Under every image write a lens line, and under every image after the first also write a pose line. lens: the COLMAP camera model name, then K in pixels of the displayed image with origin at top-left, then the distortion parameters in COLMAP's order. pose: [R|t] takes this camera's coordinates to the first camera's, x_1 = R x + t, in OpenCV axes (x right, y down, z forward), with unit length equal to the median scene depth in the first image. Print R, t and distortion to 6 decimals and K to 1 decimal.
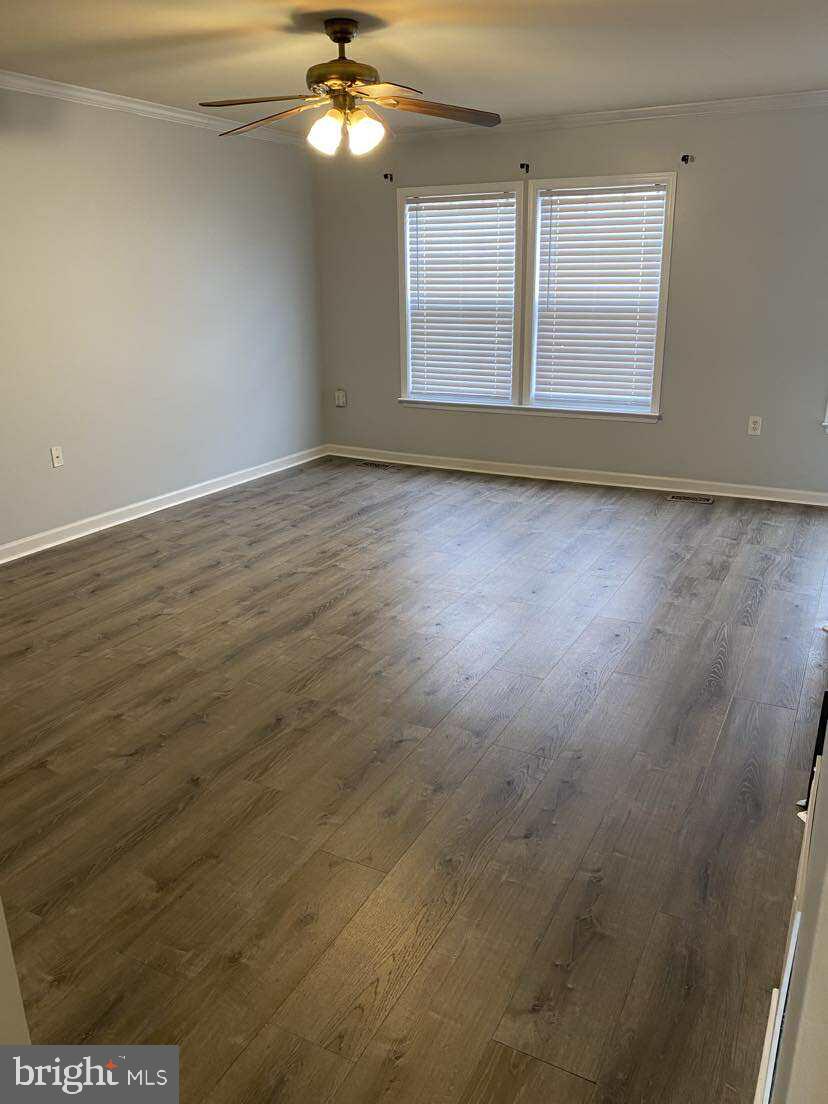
lens RADIAL K [[851.8, 0, 453.1], [0, 851.8, 565.6], [0, 0, 1]] dist [0.035097, -0.032618]
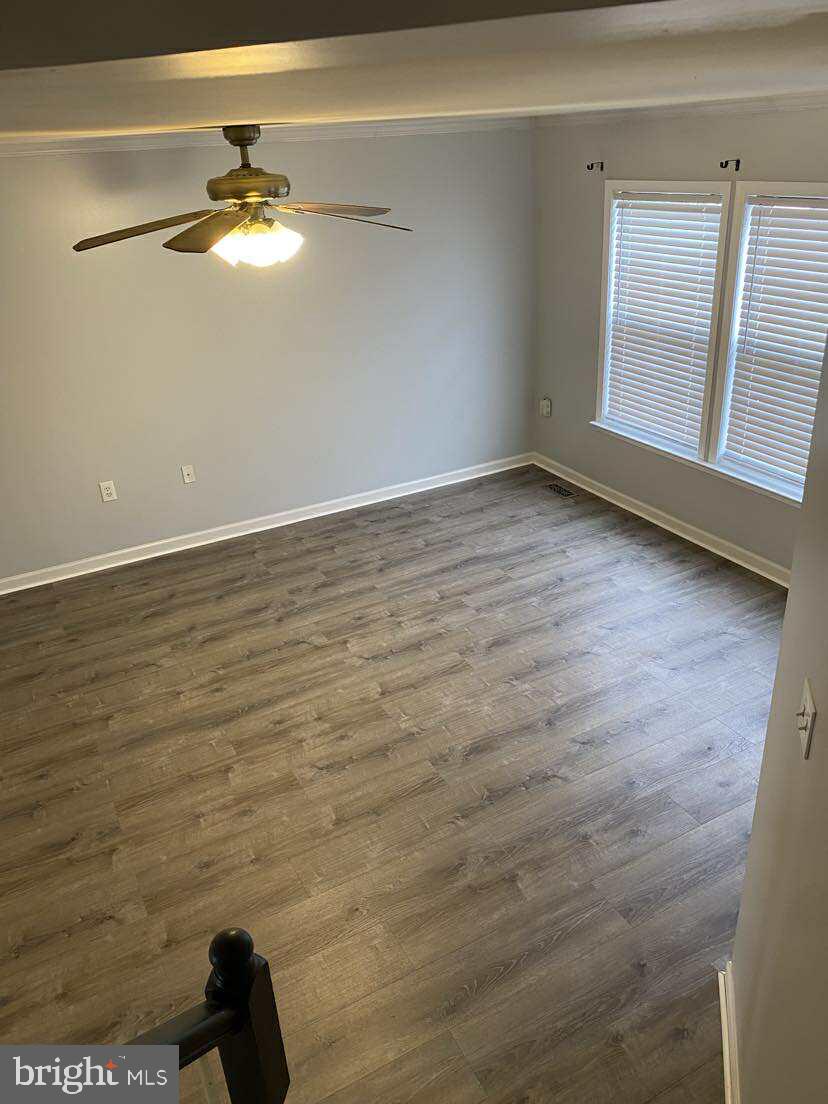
lens RADIAL K [[851.8, 0, 420.4], [0, 851.8, 563.8], [0, 0, 1]] dist [0.035097, -0.032618]
pose [[0.806784, 0.233593, -0.542710, 0.375363], [-0.149525, 0.969349, 0.194947, -0.248322], [0.571614, -0.076131, 0.816983, 0.221703]]
